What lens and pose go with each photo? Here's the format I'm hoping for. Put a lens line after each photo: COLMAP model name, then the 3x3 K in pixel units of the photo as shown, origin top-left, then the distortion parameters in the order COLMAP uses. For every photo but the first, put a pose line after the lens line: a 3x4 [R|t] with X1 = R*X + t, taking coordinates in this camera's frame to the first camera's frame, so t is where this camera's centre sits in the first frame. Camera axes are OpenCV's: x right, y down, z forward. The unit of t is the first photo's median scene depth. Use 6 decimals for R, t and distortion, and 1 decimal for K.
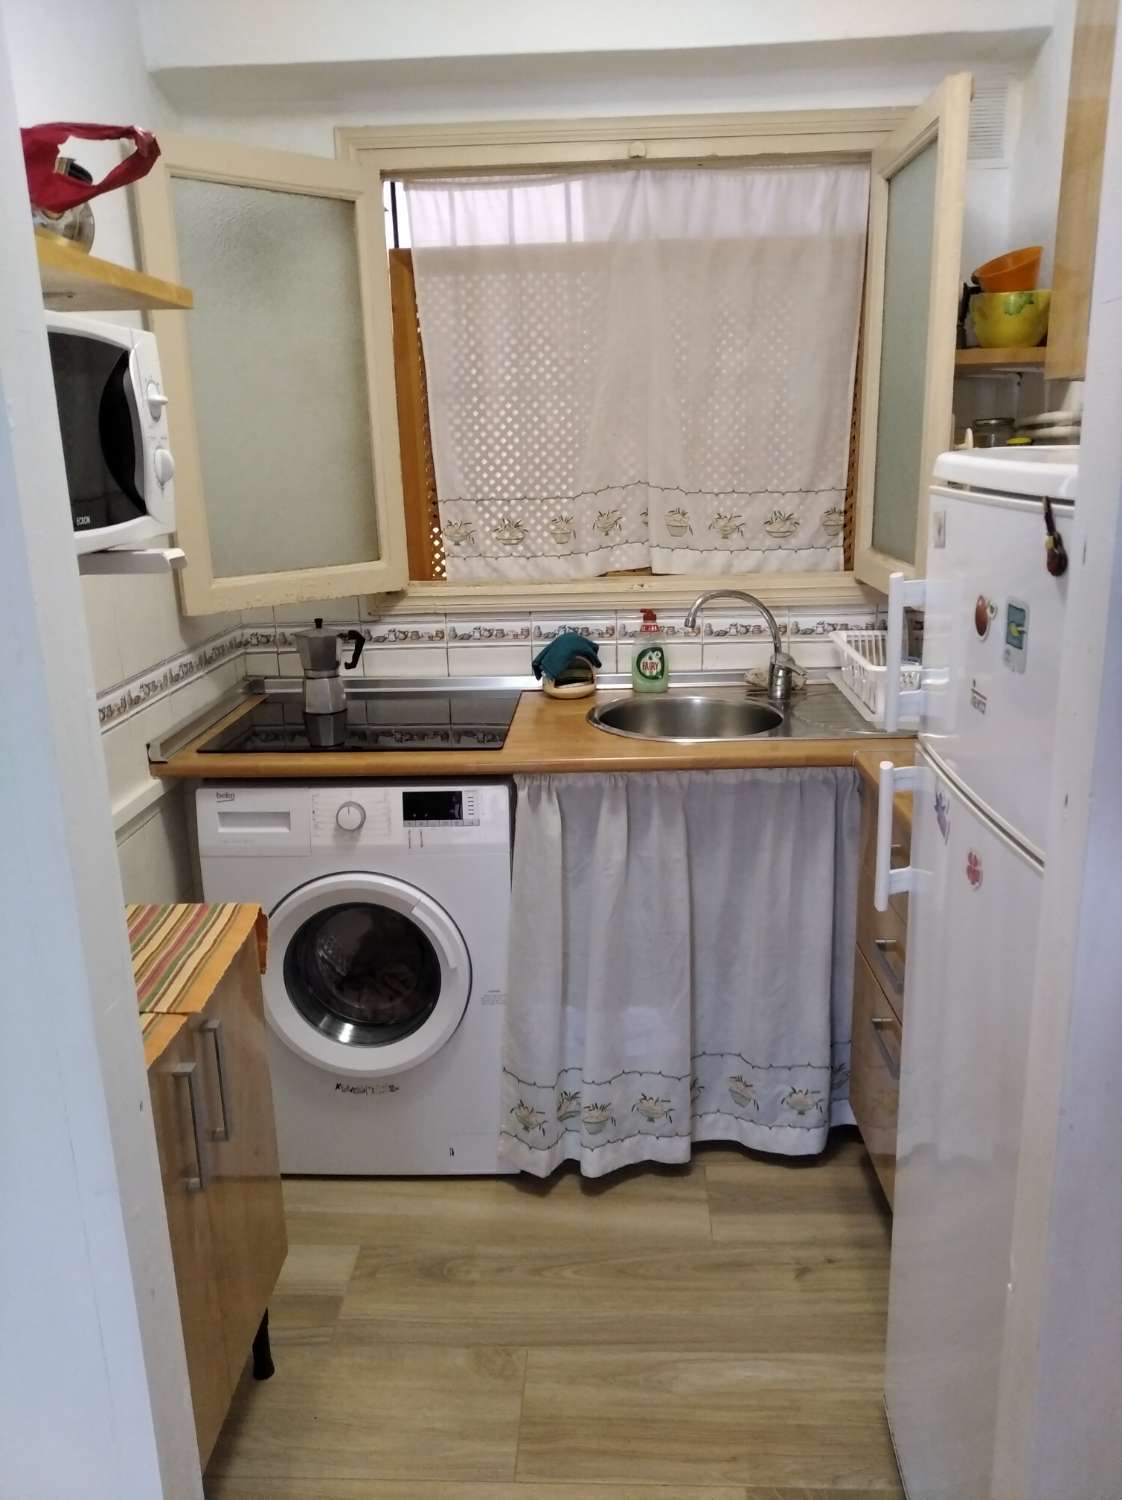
lens RADIAL K [[1143.9, 0, 561.0], [0, 1143.9, 750.0], [0, 0, 1]] dist [0.102300, -0.220290]
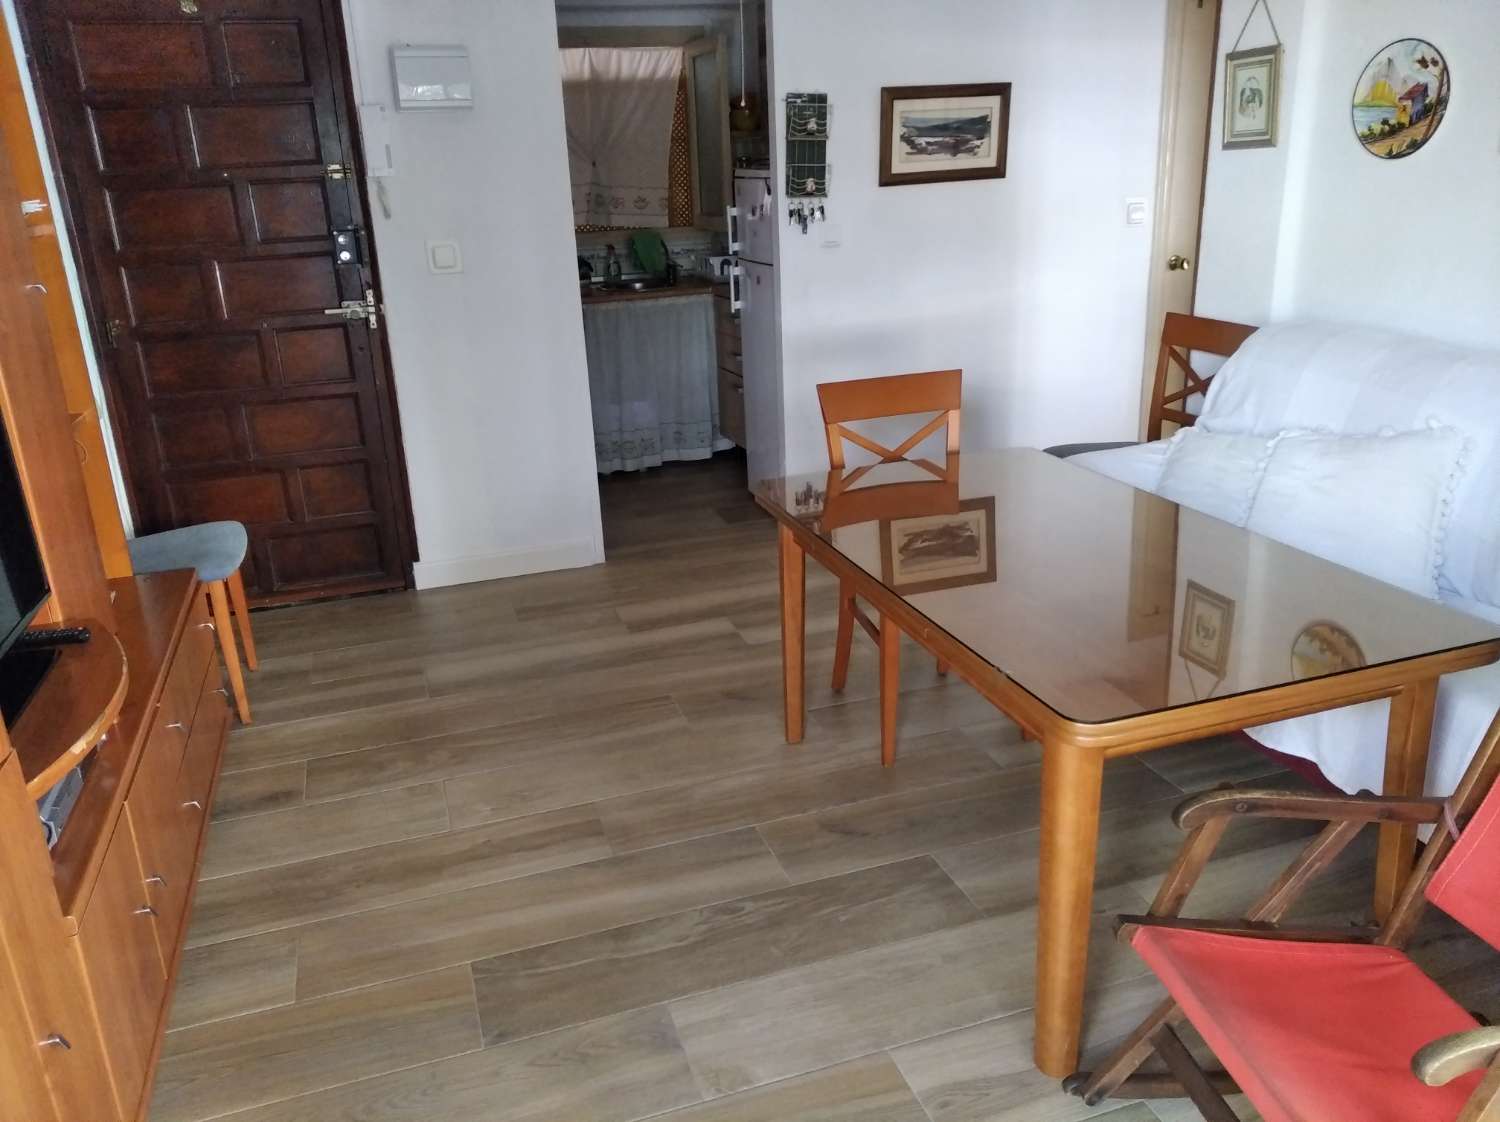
lens RADIAL K [[1165.1, 0, 745.1], [0, 1165.1, 536.2], [0, 0, 1]] dist [0.046275, -0.005880]
pose [[0.931554, -0.122206, 0.342451, -0.564660], [0.109280, 0.992383, 0.056869, 0.363480], [-0.346792, -0.015554, 0.937813, -1.319603]]
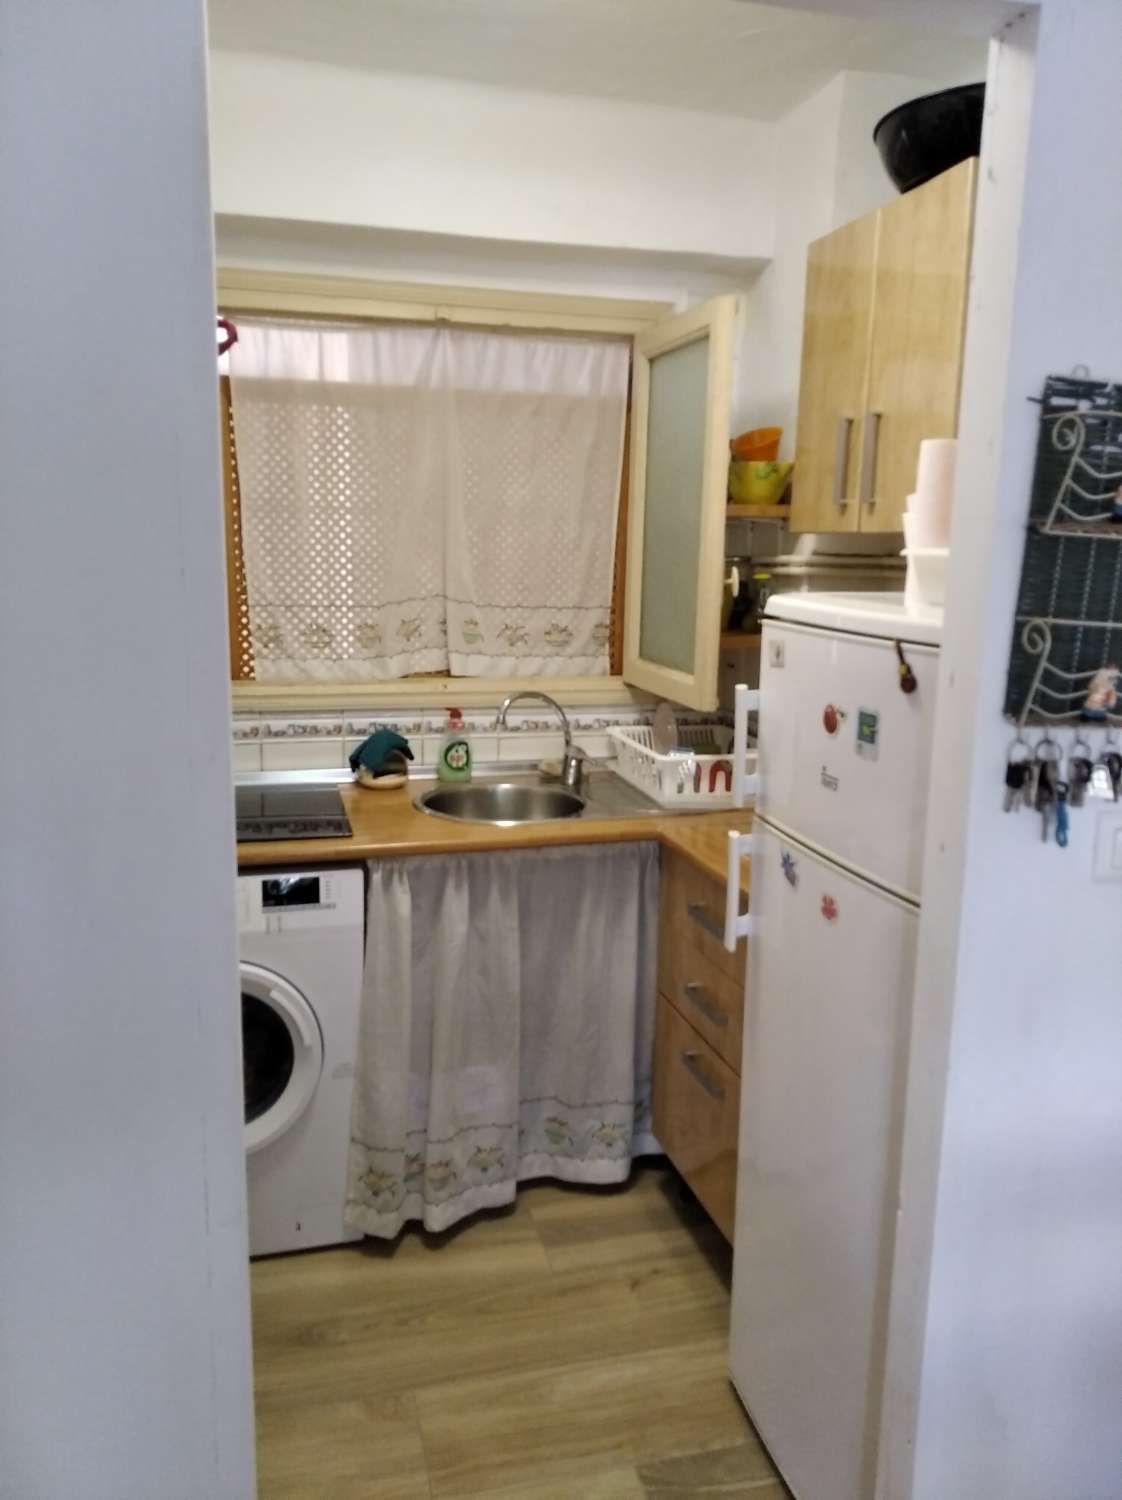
lens RADIAL K [[1143.9, 0, 561.0], [0, 1143.9, 750.0], [0, 0, 1]] dist [0.102300, -0.220290]
pose [[0.951890, -0.012095, 0.306201, -0.179083], [0.036190, 0.996665, -0.073133, 0.003939], [-0.304295, 0.080696, 0.949154, -0.094528]]
